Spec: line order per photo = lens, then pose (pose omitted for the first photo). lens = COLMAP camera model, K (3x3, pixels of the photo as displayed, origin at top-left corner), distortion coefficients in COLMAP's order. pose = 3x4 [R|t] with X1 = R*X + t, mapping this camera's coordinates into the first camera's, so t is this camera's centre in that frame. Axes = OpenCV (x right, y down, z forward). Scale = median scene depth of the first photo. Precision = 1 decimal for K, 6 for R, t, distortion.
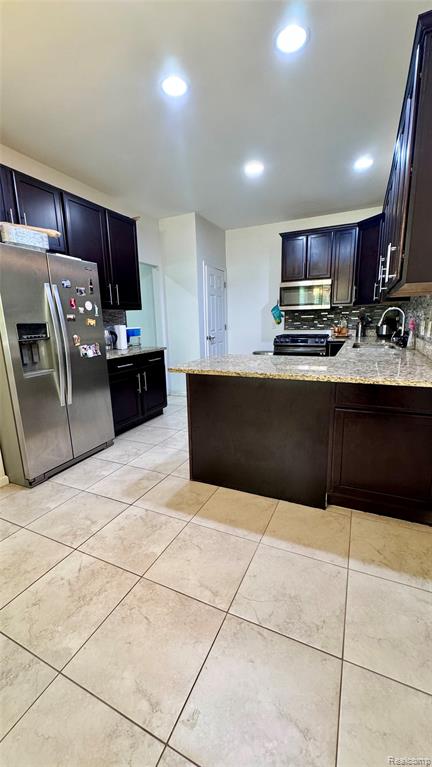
lens RADIAL K [[306.7, 0, 216.0], [0, 306.7, 383.5], [0, 0, 1]] dist [0.000917, 0.000119]
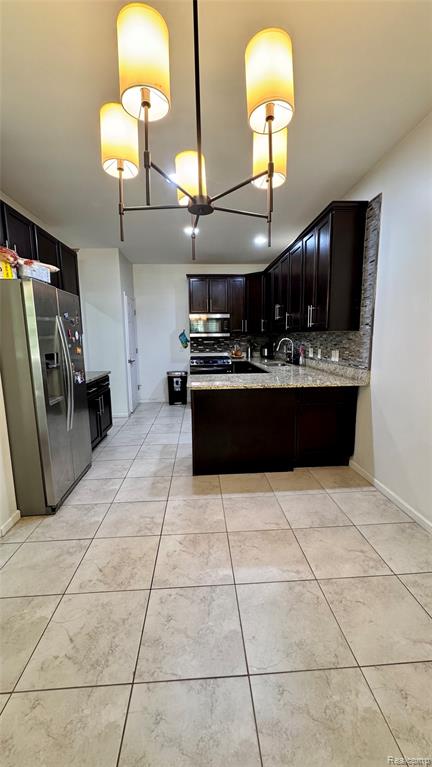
lens RADIAL K [[306.7, 0, 216.0], [0, 306.7, 383.5], [0, 0, 1]] dist [0.000917, 0.000119]
pose [[0.877732, -0.059719, 0.475415, -0.503997], [0.089229, 0.995219, -0.039724, -0.001122], [-0.470770, 0.077288, 0.878864, -0.151516]]
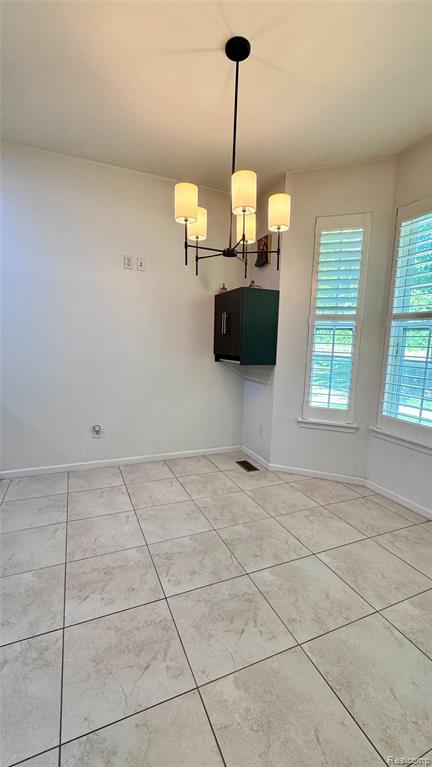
lens RADIAL K [[331.6, 0, 216.0], [0, 331.6, 383.5], [0, 0, 1]] dist [0.016967, -0.000013]
pose [[-0.751349, -0.084802, 0.654434, -0.783966], [0.119915, 0.957653, 0.261766, -0.151717], [-0.648919, 0.275154, -0.709362, 0.733034]]
